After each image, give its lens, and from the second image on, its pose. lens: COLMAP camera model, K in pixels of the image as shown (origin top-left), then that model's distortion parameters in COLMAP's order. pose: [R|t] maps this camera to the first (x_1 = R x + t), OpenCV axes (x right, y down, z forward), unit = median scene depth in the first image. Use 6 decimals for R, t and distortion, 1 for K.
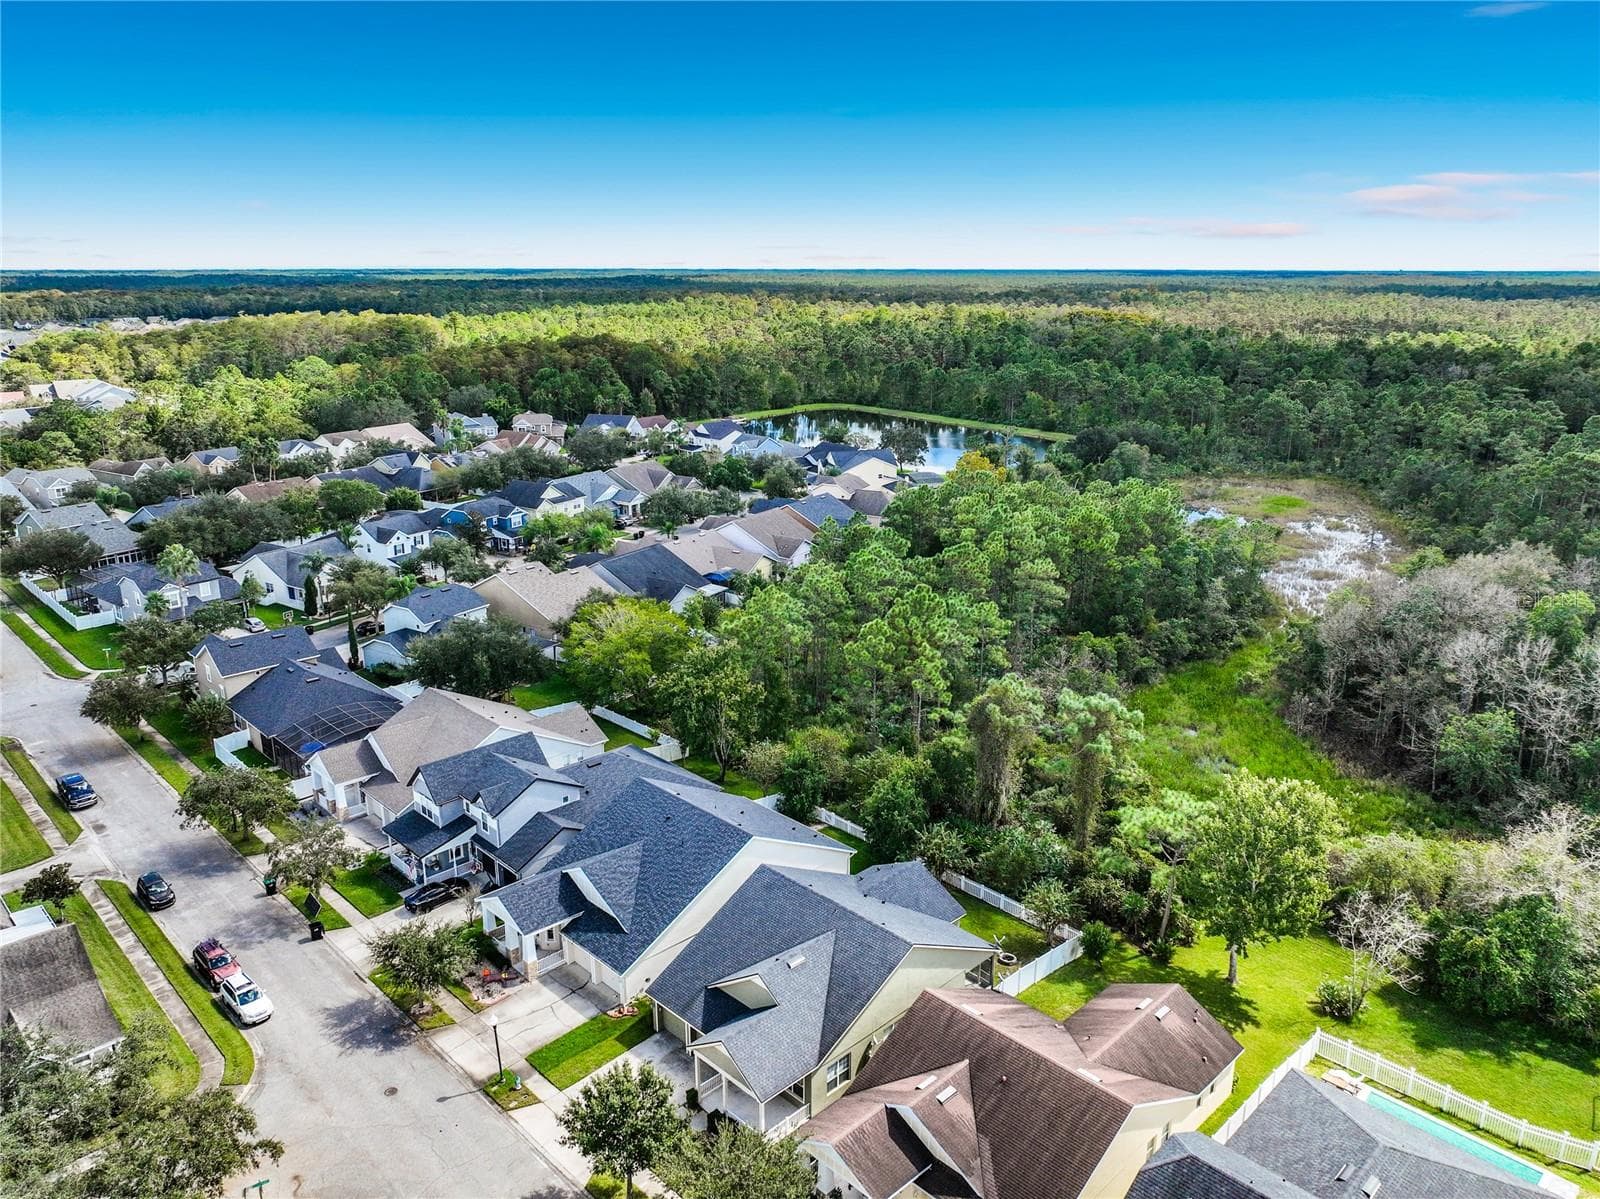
lens RADIAL K [[1134.0, 0, 799.6], [0, 1134.0, 601.2], [0, 0, 1]] dist [-0.002832, 0.021868]
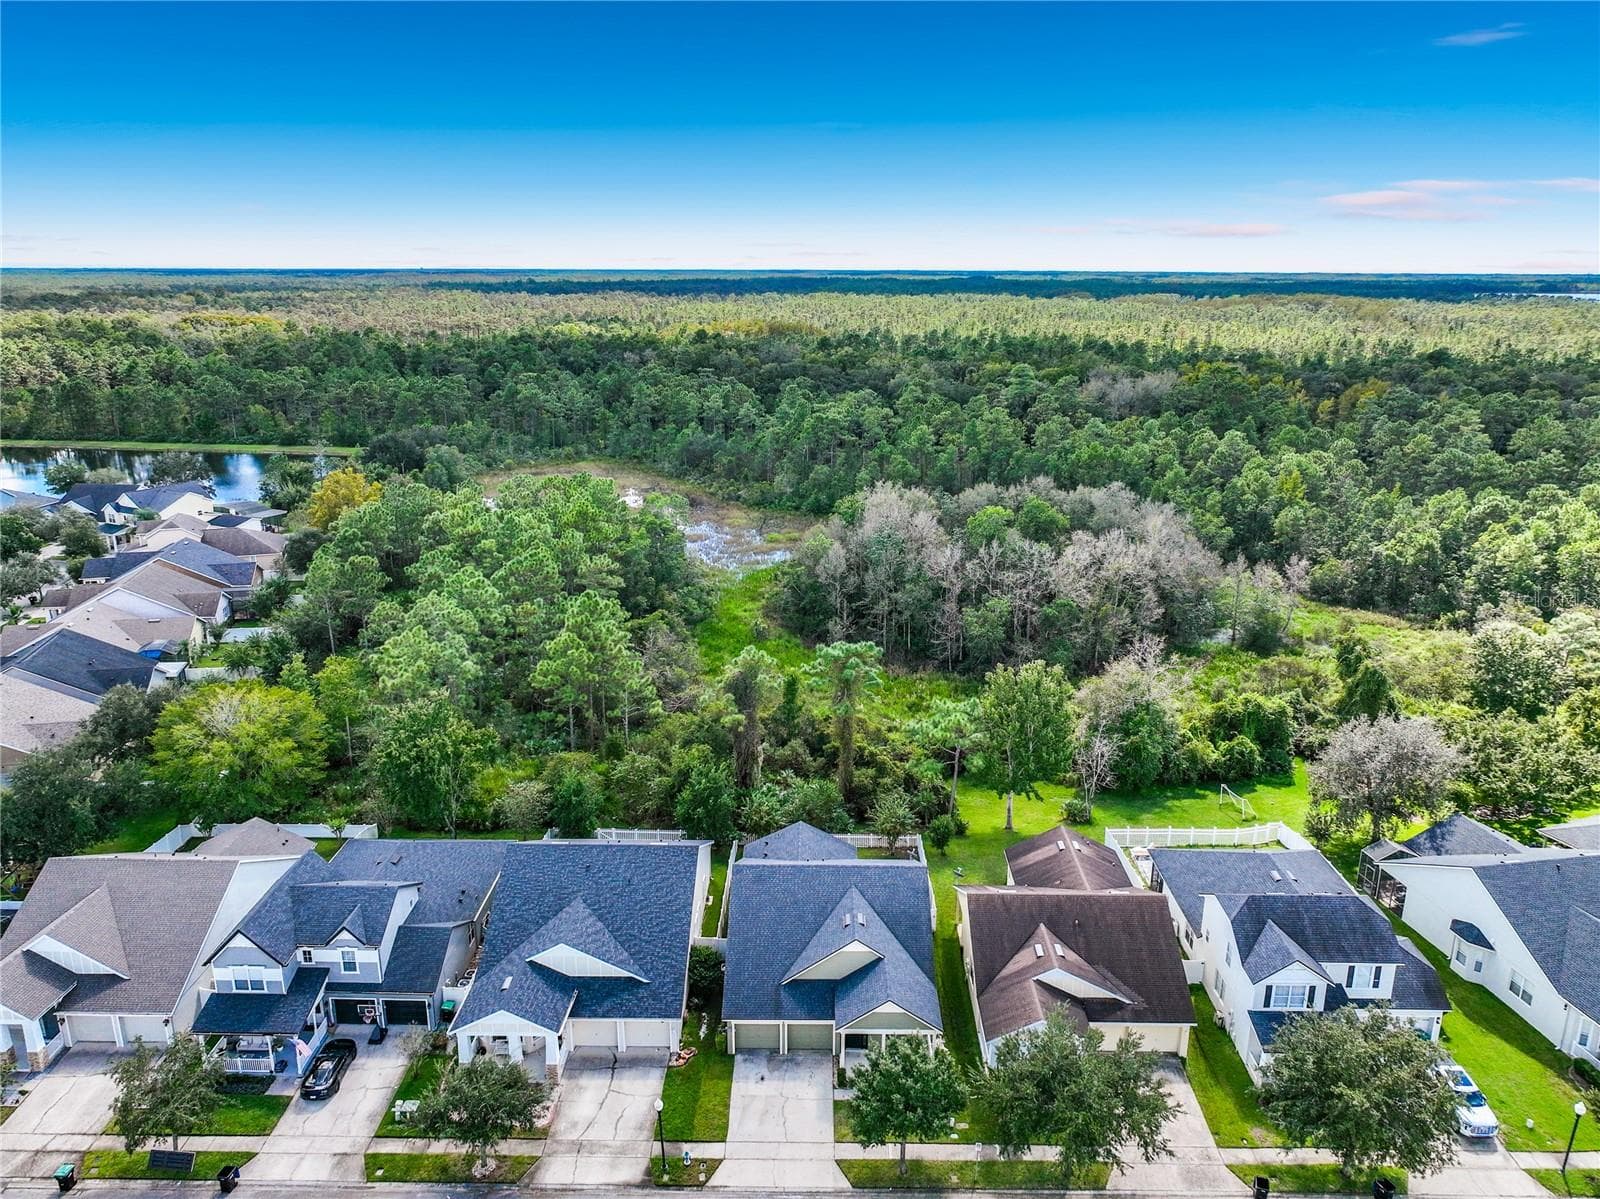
lens RADIAL K [[1134.0, 0, 792.3], [0, 1134.0, 642.8], [0, 0, 1]] dist [-0.002832, 0.021868]
pose [[0.719224, -0.225567, 0.657143, -0.605515], [0.202926, 0.972789, 0.111818, -0.058937], [-0.664483, 0.052929, 0.745426, 0.203530]]
